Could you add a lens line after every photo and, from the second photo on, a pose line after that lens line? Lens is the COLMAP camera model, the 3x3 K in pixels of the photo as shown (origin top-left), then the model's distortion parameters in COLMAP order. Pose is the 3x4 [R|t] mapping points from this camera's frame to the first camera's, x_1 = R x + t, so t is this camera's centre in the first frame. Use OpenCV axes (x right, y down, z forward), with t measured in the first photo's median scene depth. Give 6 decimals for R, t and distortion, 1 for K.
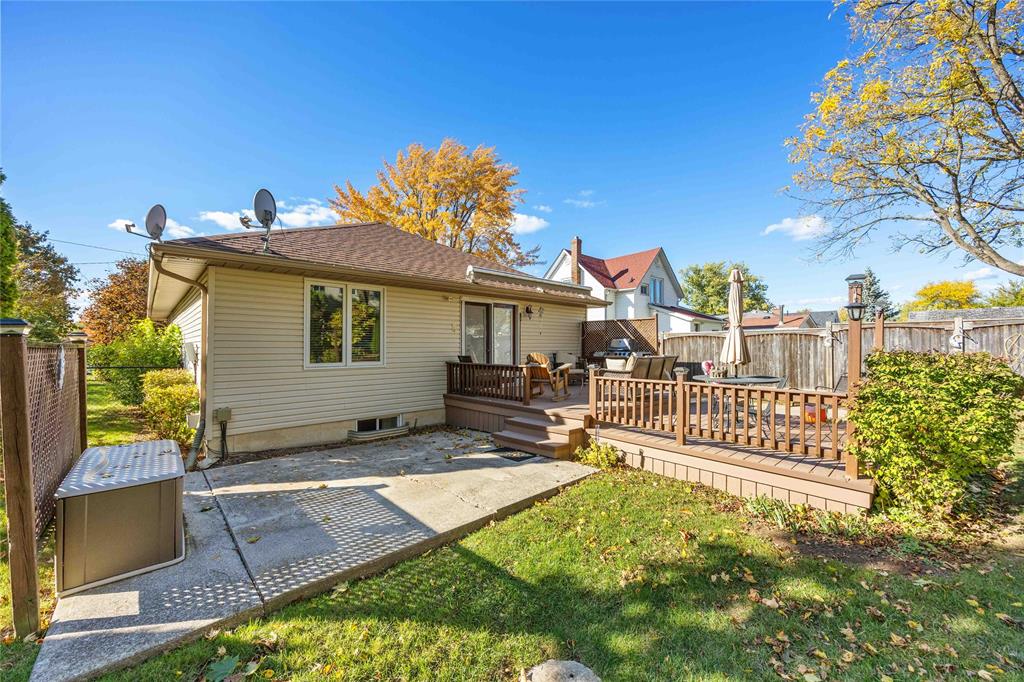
lens RADIAL K [[386.3, 0, 510.9], [0, 386.3, 341.0], [0, 0, 1]] dist [0.003147, 0.000156]
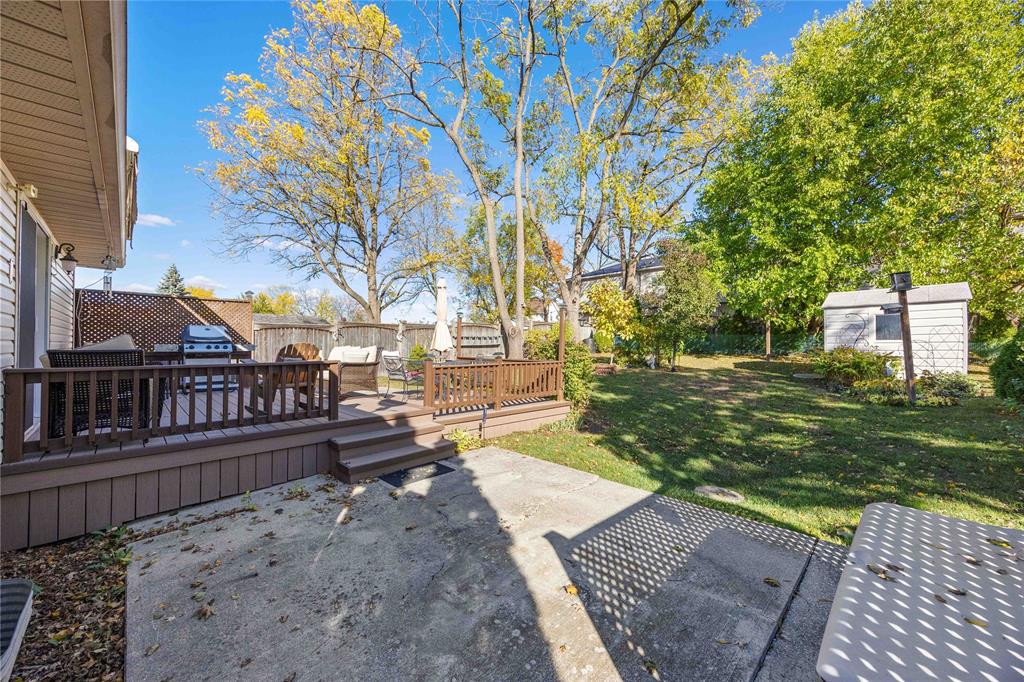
lens RADIAL K [[386.3, 0, 513.2], [0, 386.3, 342.8], [0, 0, 1]] dist [0.003147, 0.000156]
pose [[-0.018282, 0.002153, 0.999831, -0.566065], [-0.017592, 0.999842, -0.002475, 0.024130], [-0.999678, -0.017634, -0.018241, 0.612609]]
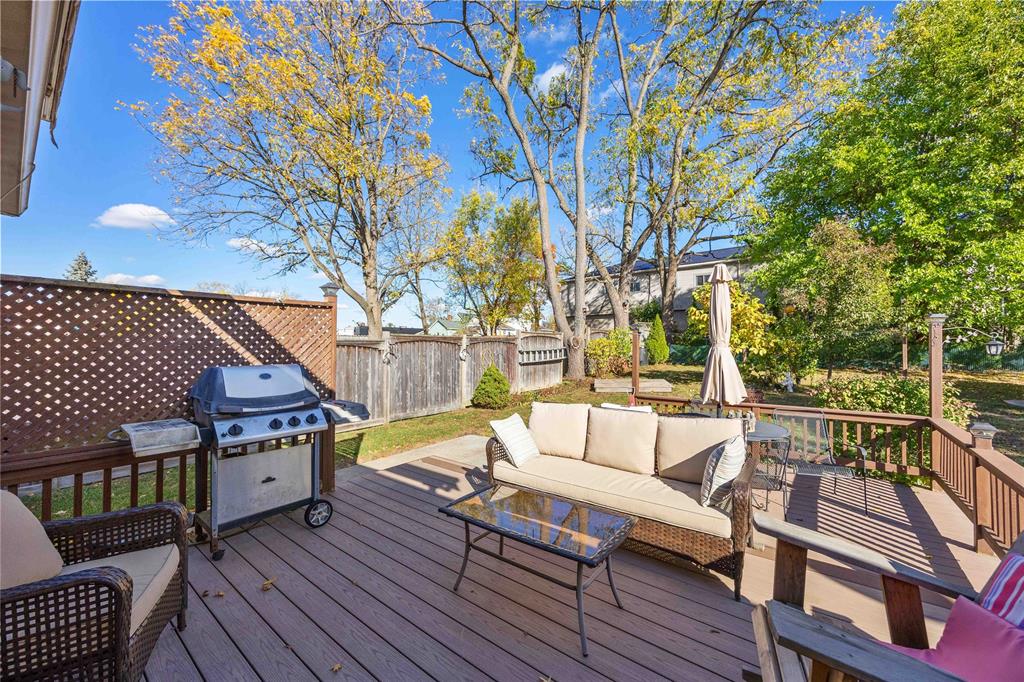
lens RADIAL K [[386.3, 0, 512.1], [0, 386.3, 339.8], [0, 0, 1]] dist [0.003147, 0.000156]
pose [[-0.148591, 0.013601, 0.988805, -0.009886], [-0.010105, 0.999832, -0.015272, -0.030544], [-0.988847, -0.012262, -0.148429, 1.167162]]
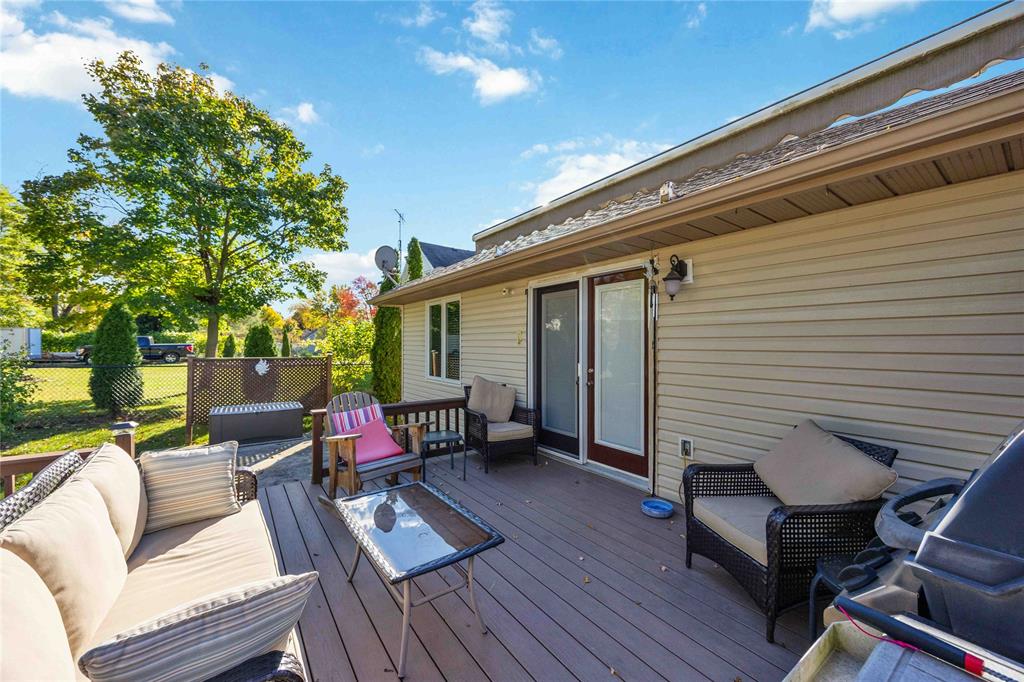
lens RADIAL K [[386.3, 0, 511.3], [0, 386.3, 342.6], [0, 0, 1]] dist [0.003147, 0.000156]
pose [[-0.134368, 0.004195, -0.990923, 0.497068], [0.014794, 0.999888, 0.002227, -0.032382], [0.990821, -0.014361, -0.134415, 1.212841]]
